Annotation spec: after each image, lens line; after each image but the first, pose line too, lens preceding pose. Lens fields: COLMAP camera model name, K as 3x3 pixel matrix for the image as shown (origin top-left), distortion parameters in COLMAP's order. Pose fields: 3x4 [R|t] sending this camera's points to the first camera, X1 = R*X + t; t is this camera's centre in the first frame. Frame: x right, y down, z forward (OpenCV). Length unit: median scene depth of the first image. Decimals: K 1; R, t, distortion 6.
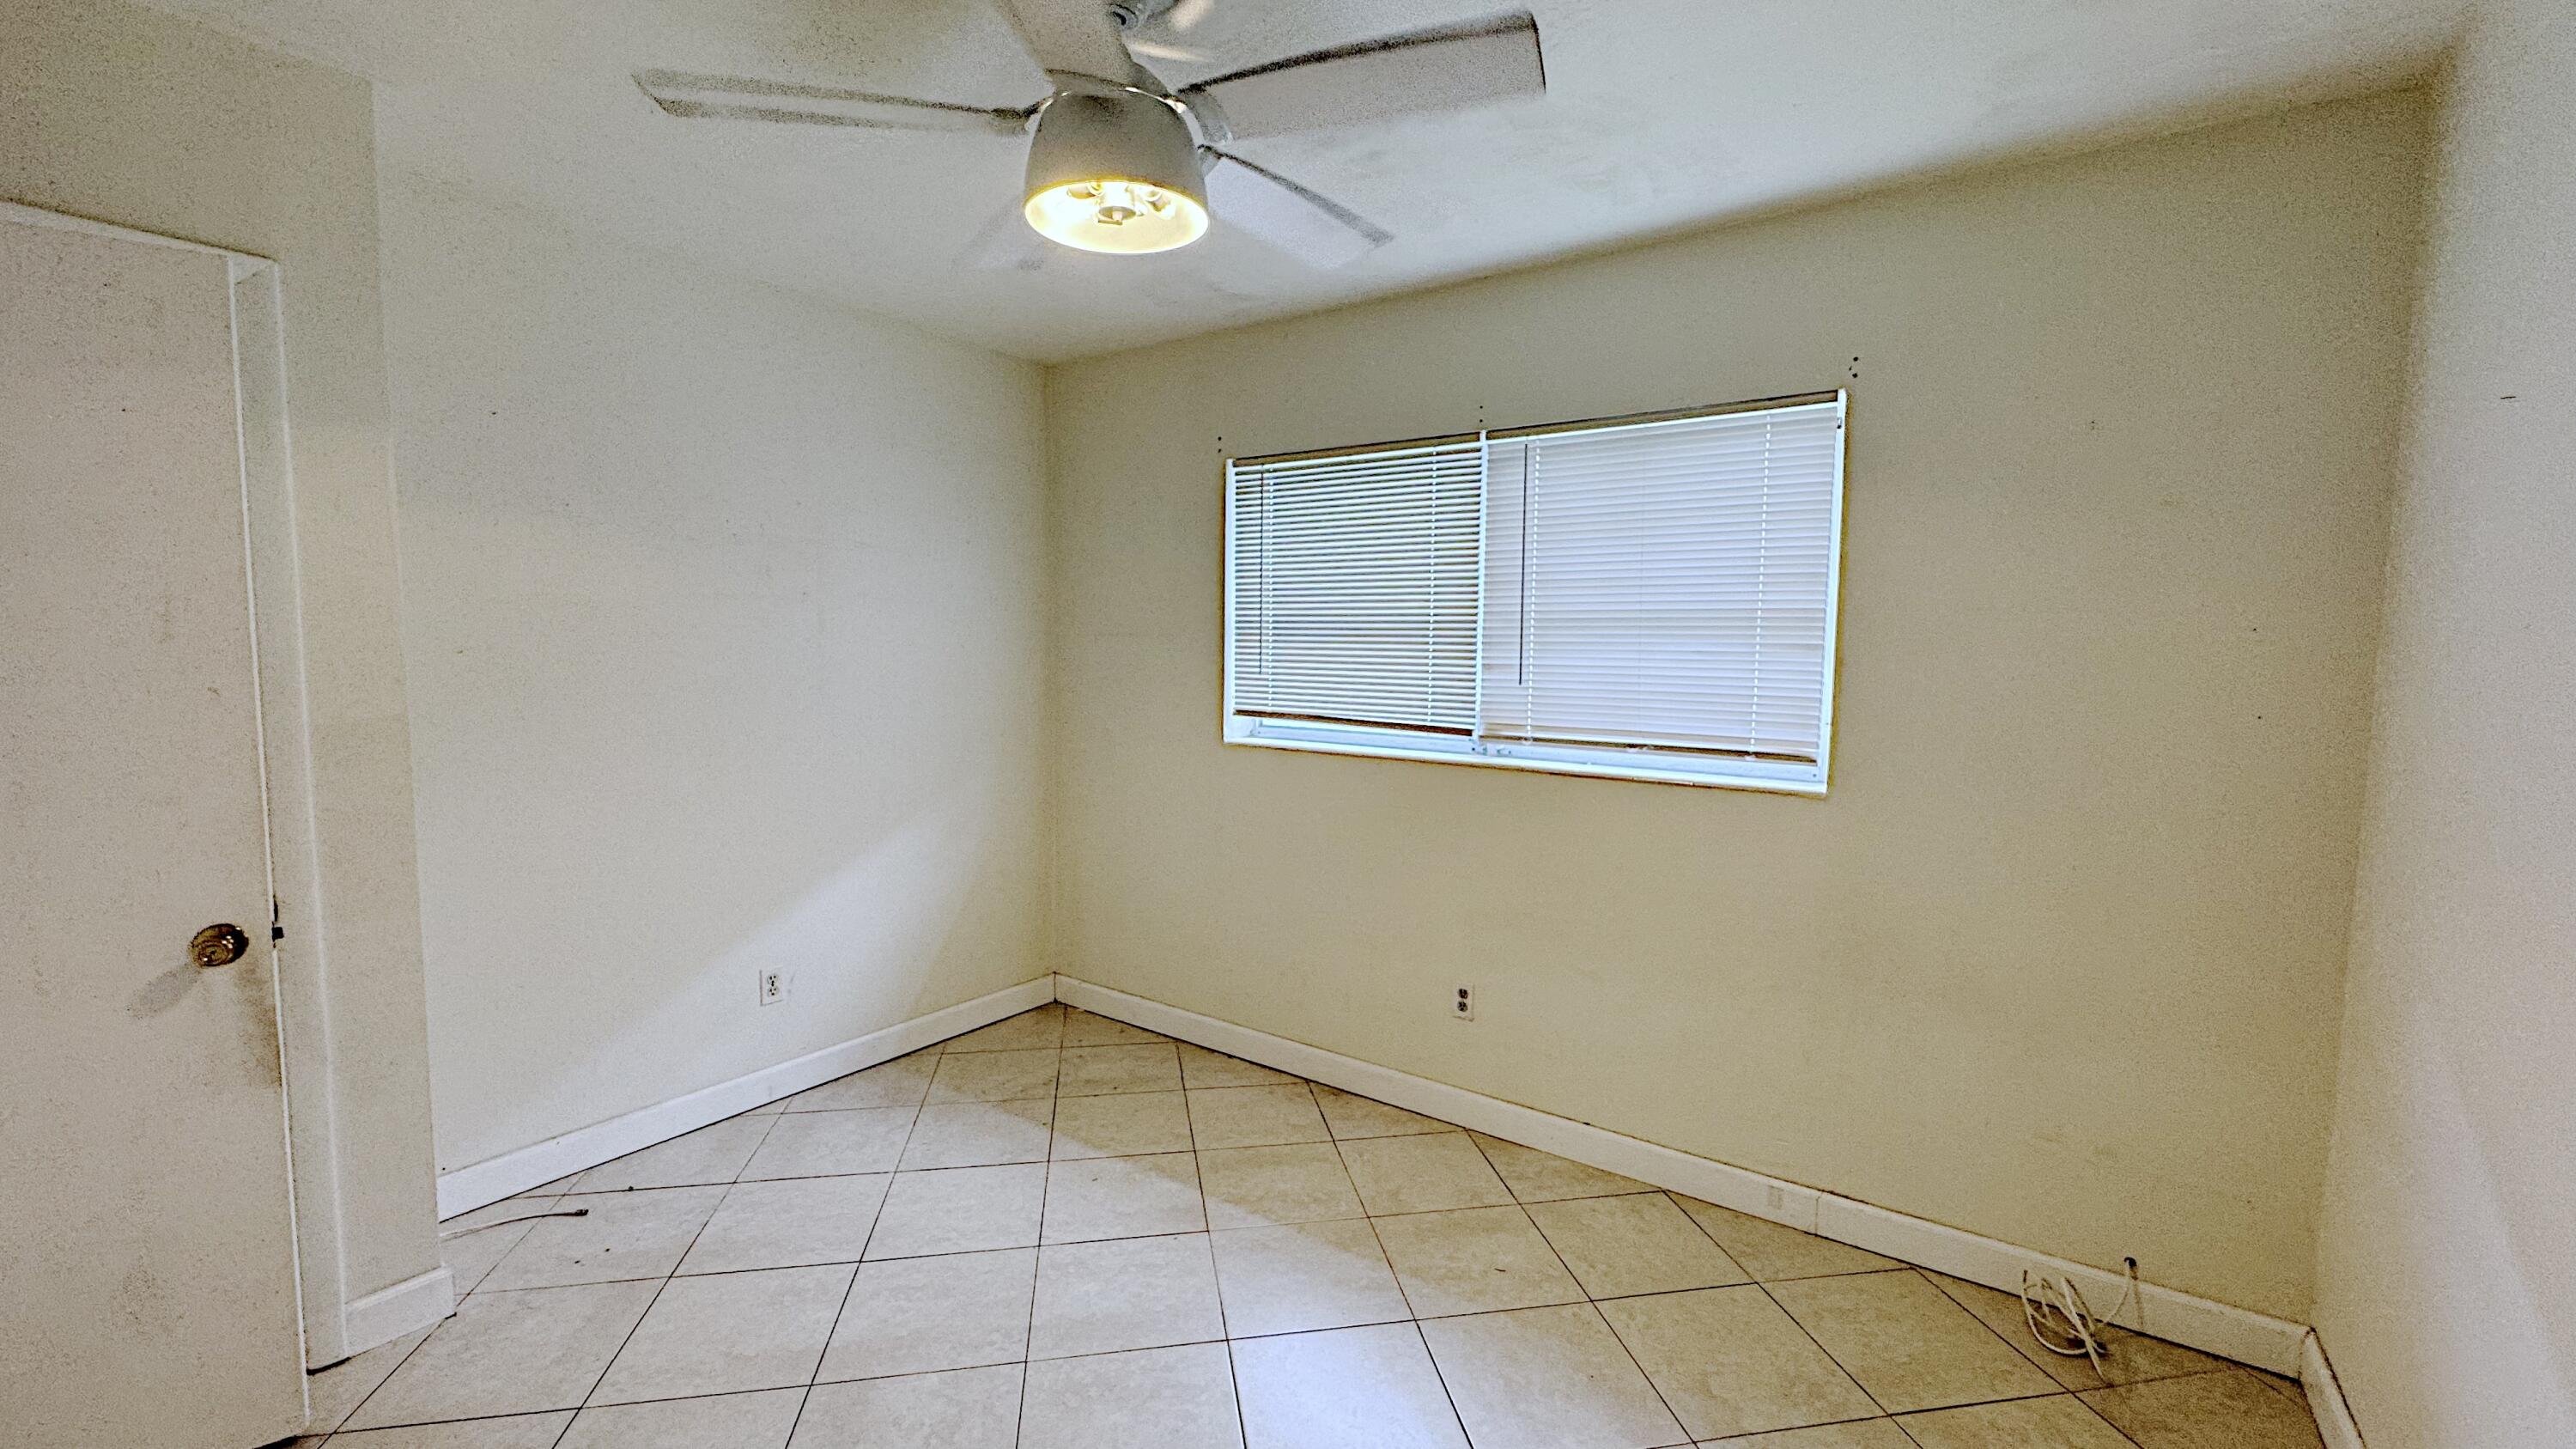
lens RADIAL K [[1035.7, 0, 1288.2], [0, 1035.7, 724.7], [0, 0, 1]] dist [-0.001370, -0.000047]
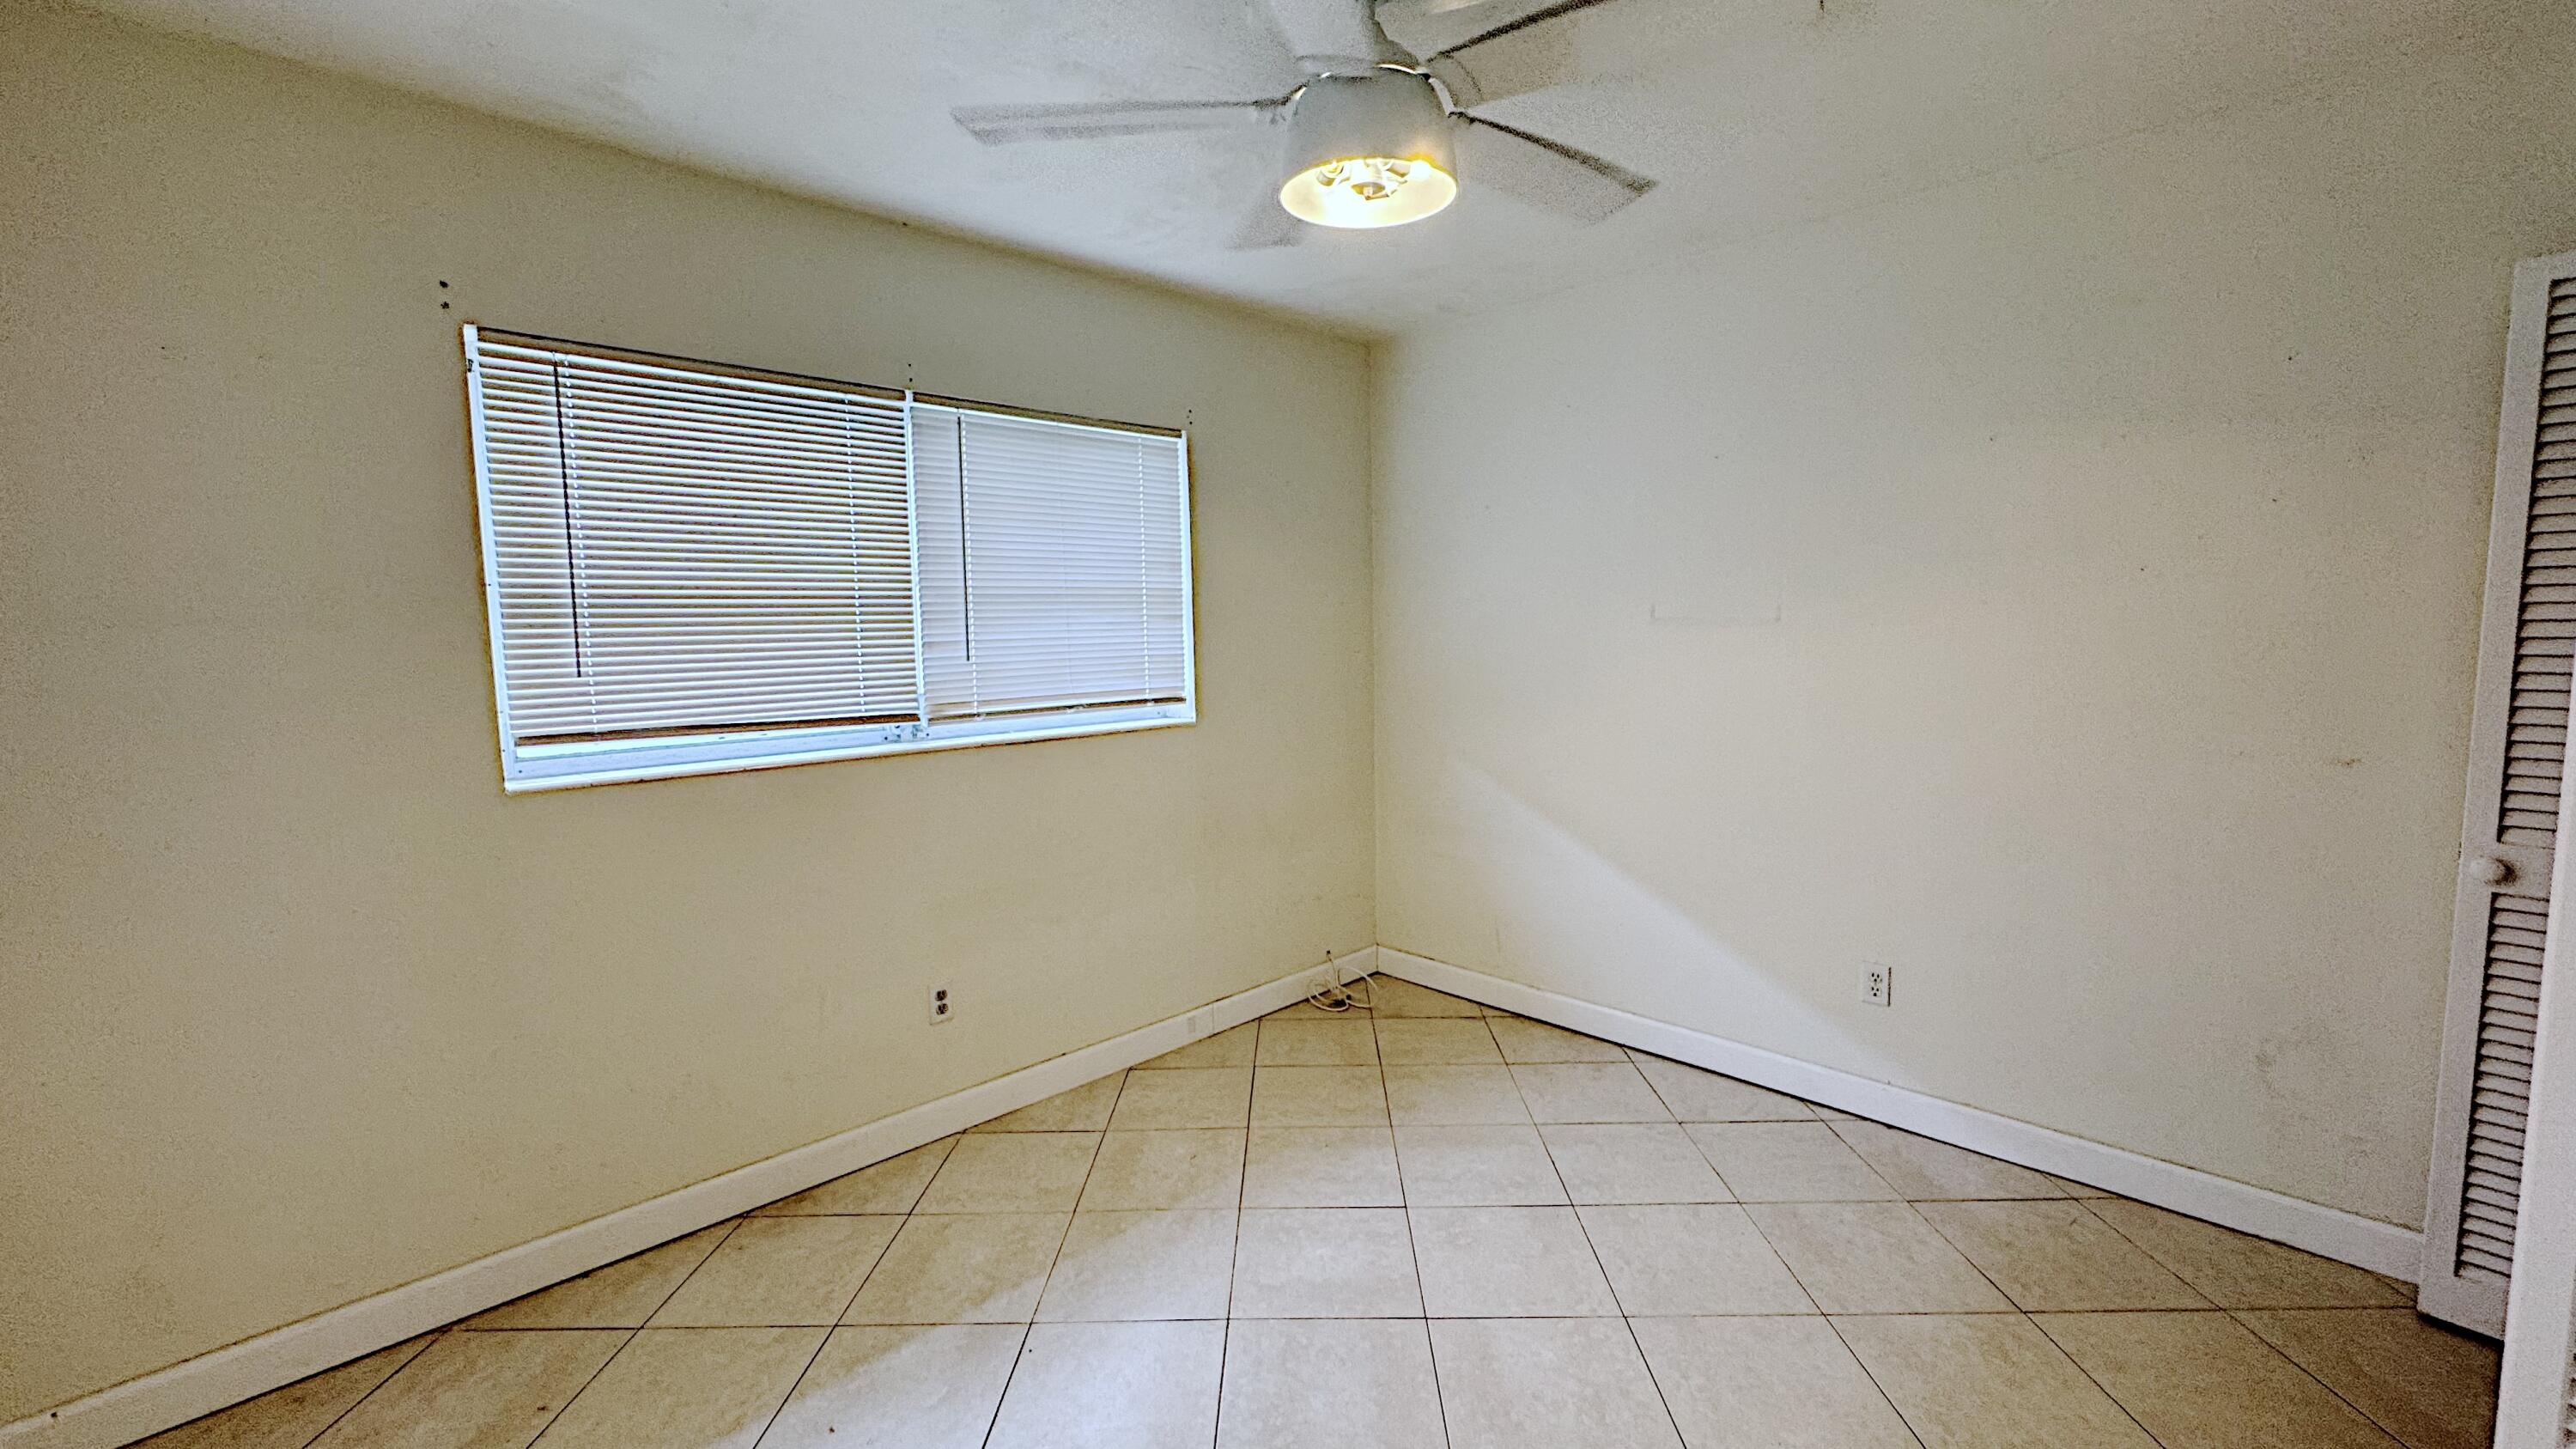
lens RADIAL K [[1035.7, 0, 1298.2], [0, 1035.7, 722.6], [0, 0, 1]] dist [-0.001370, -0.000047]
pose [[0.176041, -0.109597, 0.978263, -0.691877], [0.102543, 0.990418, 0.092506, -0.039371], [-0.979027, 0.084029, 0.185592, 0.512594]]
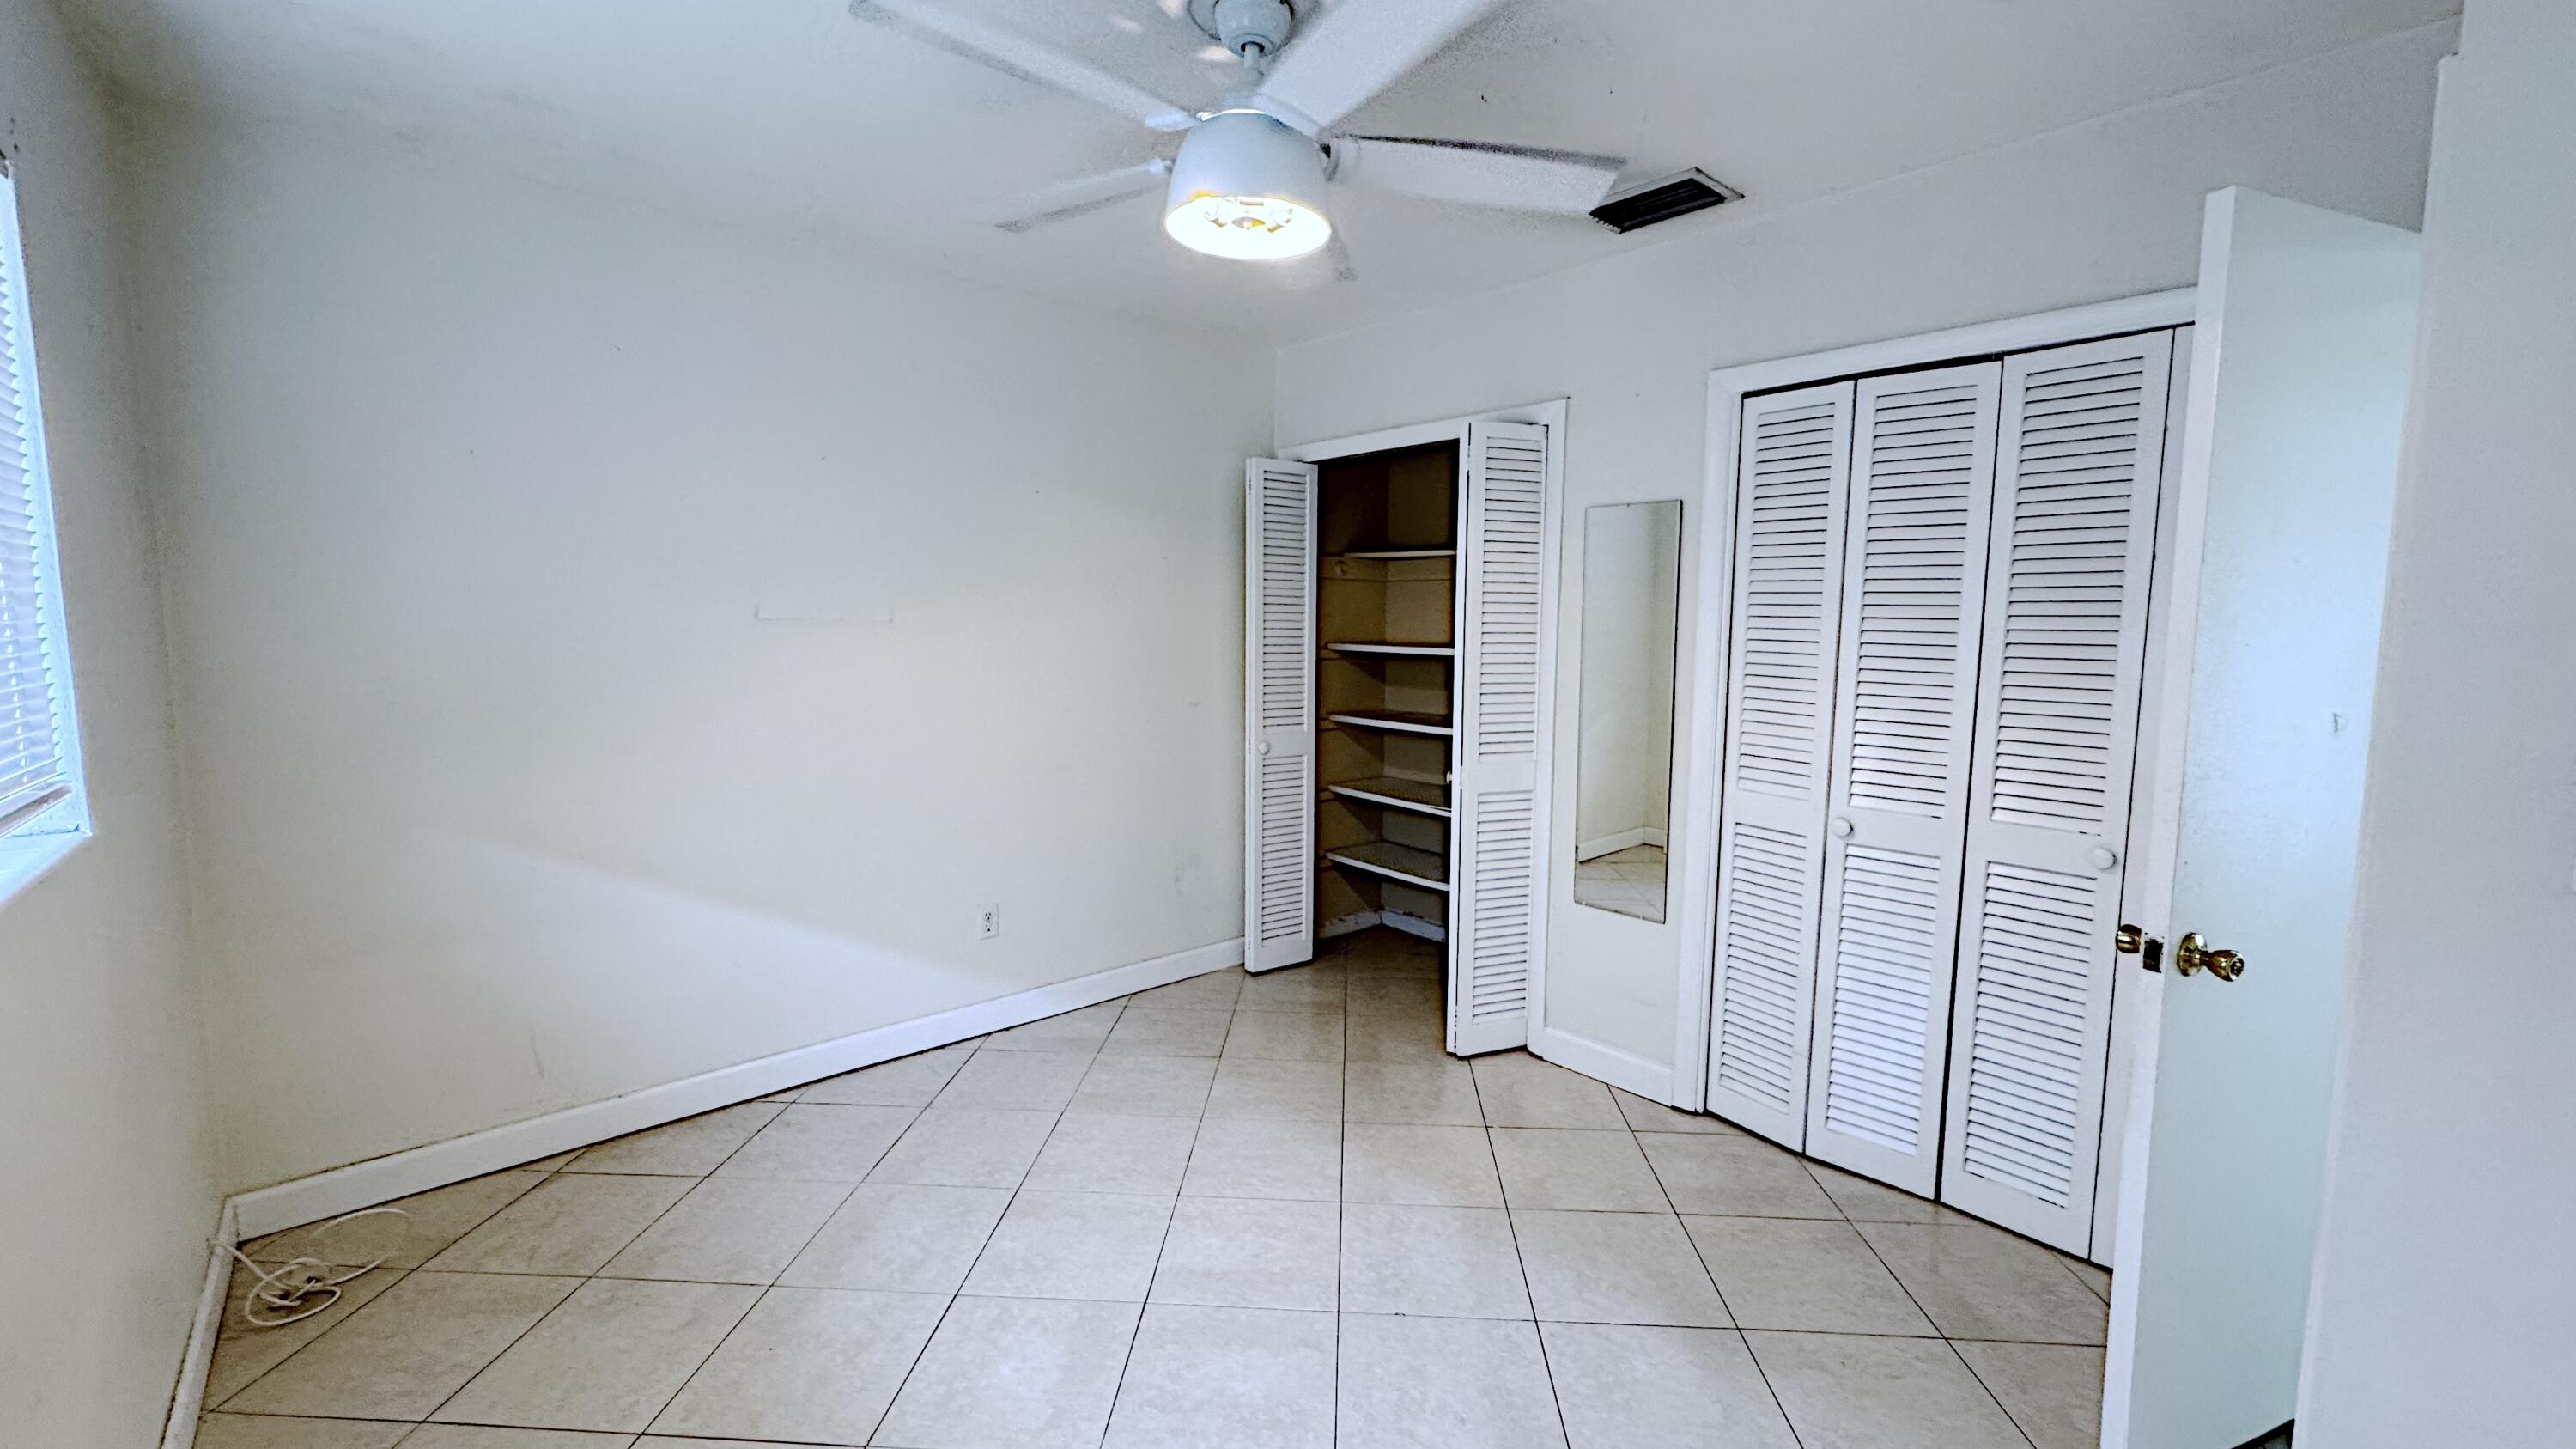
lens RADIAL K [[1035.7, 0, 1293.9], [0, 1035.7, 721.9], [0, 0, 1]] dist [-0.001370, -0.000047]
pose [[-0.973356, -0.043048, 0.225223, -0.271277], [0.000784, 0.981589, 0.191003, -0.102730], [-0.229299, 0.186090, -0.955402, 1.197801]]
